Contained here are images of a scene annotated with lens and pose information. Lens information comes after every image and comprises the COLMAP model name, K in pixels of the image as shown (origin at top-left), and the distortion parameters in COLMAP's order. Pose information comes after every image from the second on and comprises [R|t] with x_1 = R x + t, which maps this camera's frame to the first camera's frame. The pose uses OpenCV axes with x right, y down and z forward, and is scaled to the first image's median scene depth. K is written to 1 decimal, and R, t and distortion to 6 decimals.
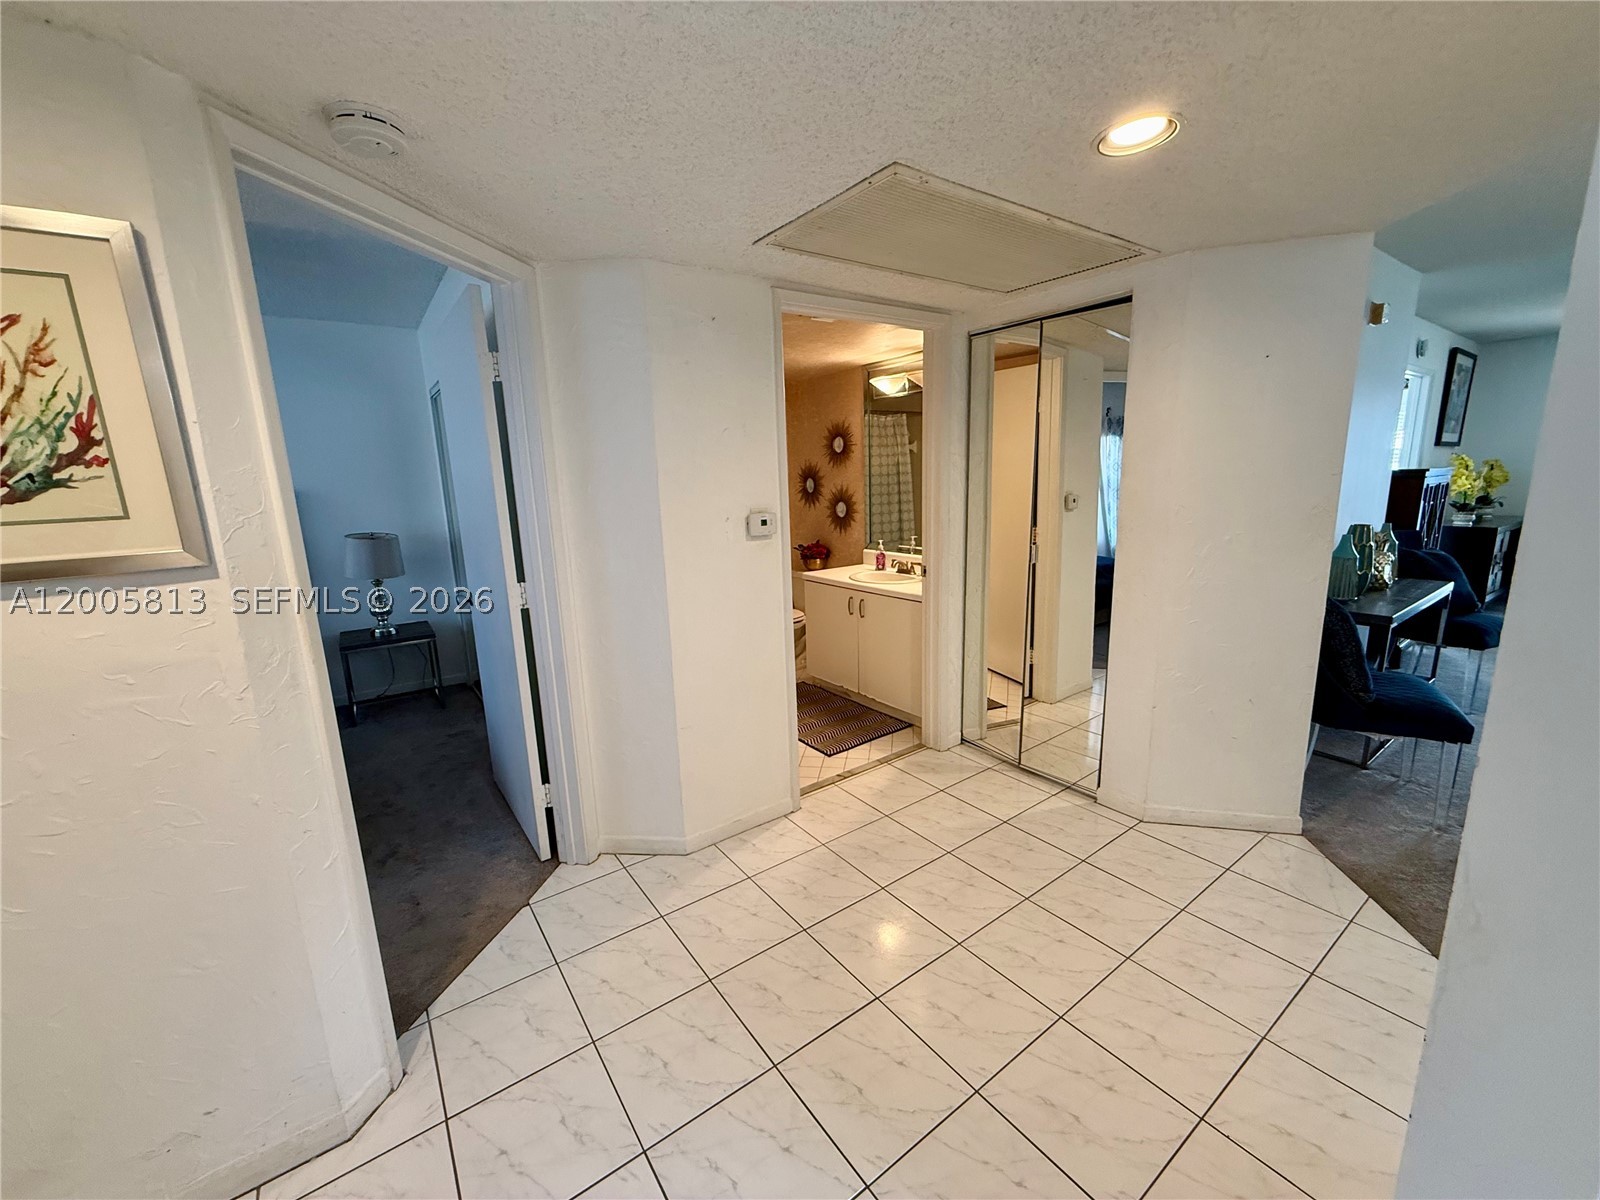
lens RADIAL K [[637.8, 0, 799.8], [0, 637.8, 605.5], [0, 0, 1]] dist [-0.003328, -0.000138]
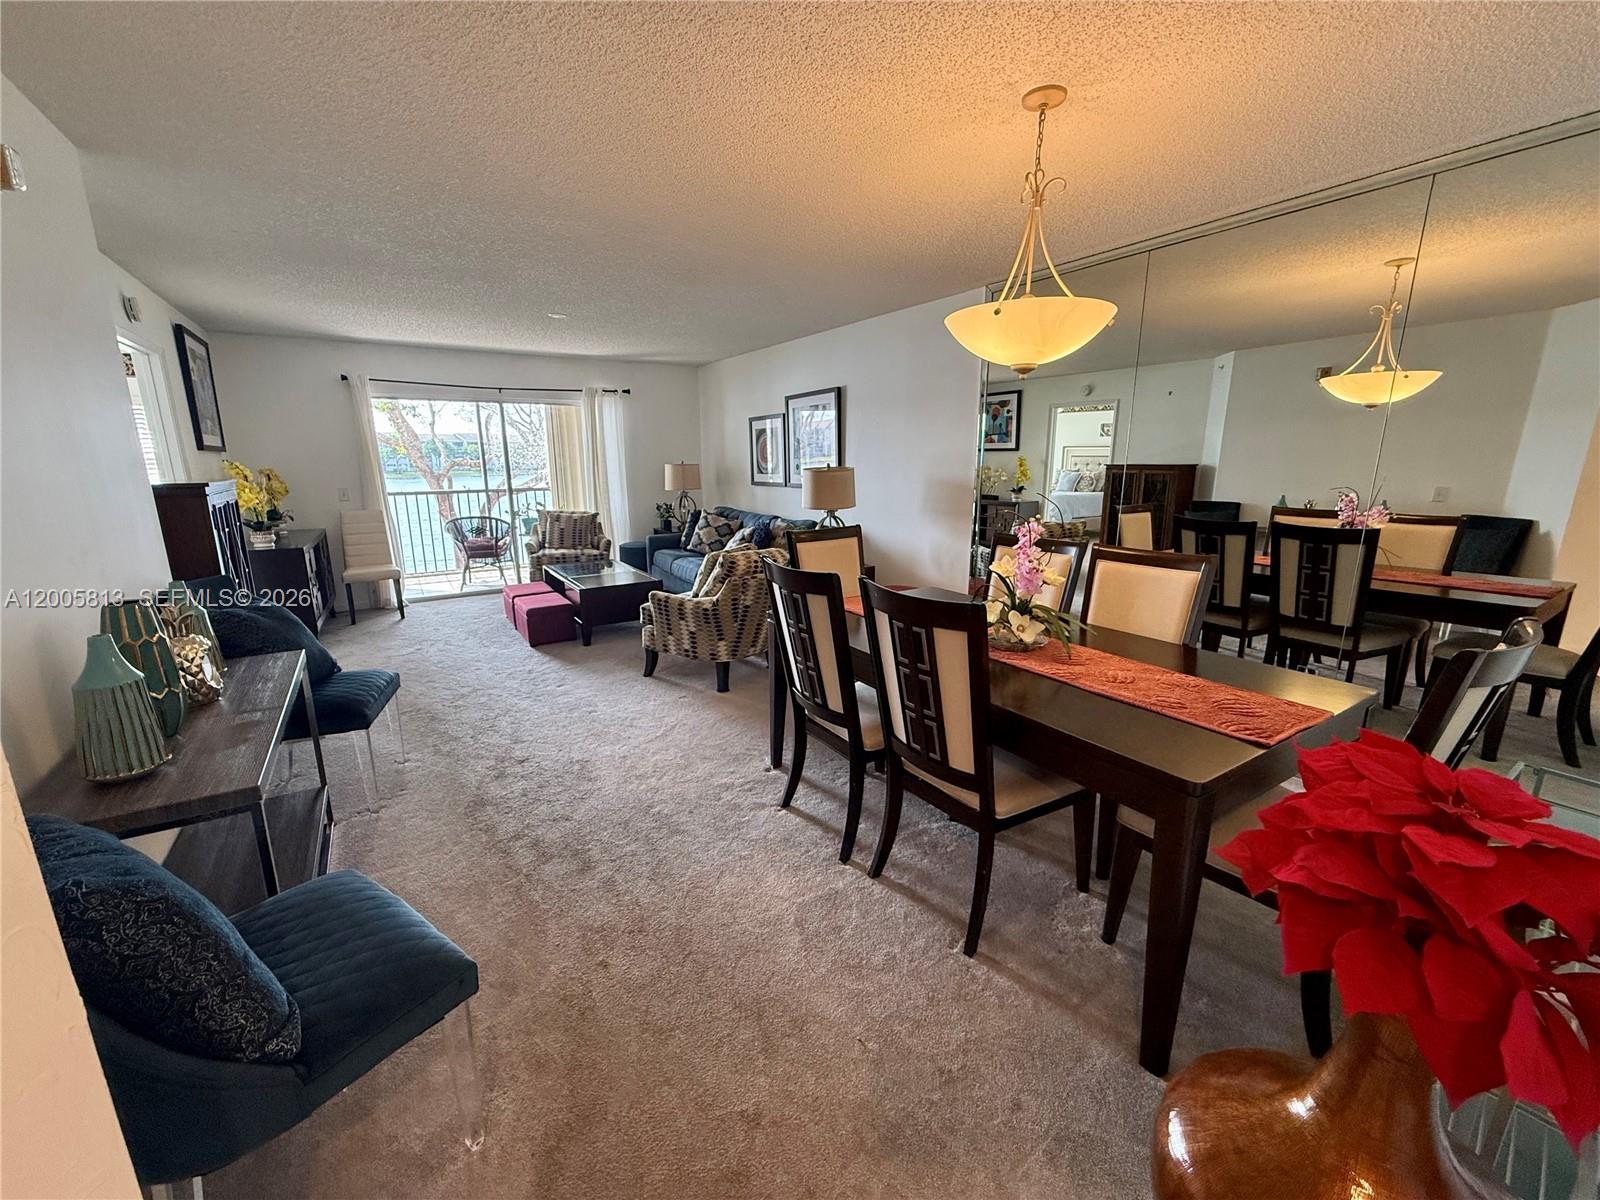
lens RADIAL K [[637.8, 0, 791.3], [0, 637.8, 601.1], [0, 0, 1]] dist [-0.003328, -0.000138]
pose [[0.055617, -0.189039, 0.980393, 0.262425], [0.205458, 0.963066, 0.174042, -0.064988], [-0.977084, 0.191750, 0.092402, 0.275355]]
